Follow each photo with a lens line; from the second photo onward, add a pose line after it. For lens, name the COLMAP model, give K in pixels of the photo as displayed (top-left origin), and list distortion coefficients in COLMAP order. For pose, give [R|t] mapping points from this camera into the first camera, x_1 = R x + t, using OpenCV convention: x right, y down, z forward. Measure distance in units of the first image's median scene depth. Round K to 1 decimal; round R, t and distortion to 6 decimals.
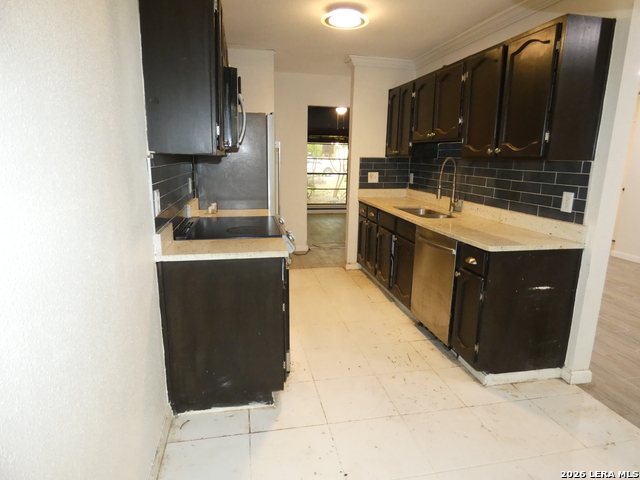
lens RADIAL K [[381.3, 0, 328.8], [0, 381.3, 241.8], [0, 0, 1]] dist [-0.000110, -0.000369]
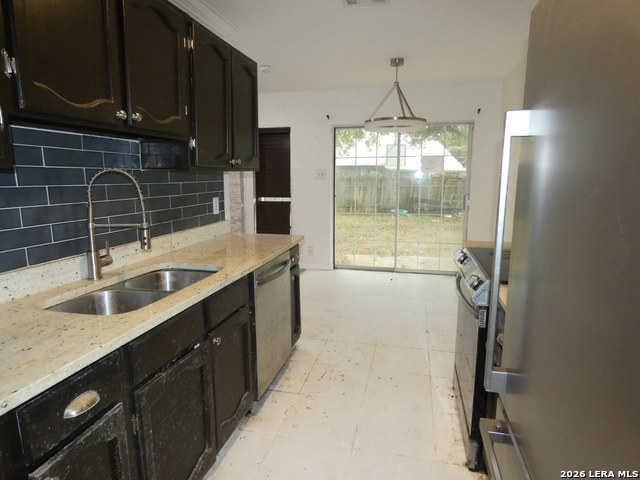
lens RADIAL K [[381.3, 0, 328.8], [0, 381.3, 241.8], [0, 0, 1]] dist [-0.000110, -0.000369]
pose [[-0.906684, -0.096422, 0.410642, -0.167666], [0.070217, 0.925438, 0.372337, -0.368608], [-0.415925, 0.366426, -0.832309, 1.663100]]
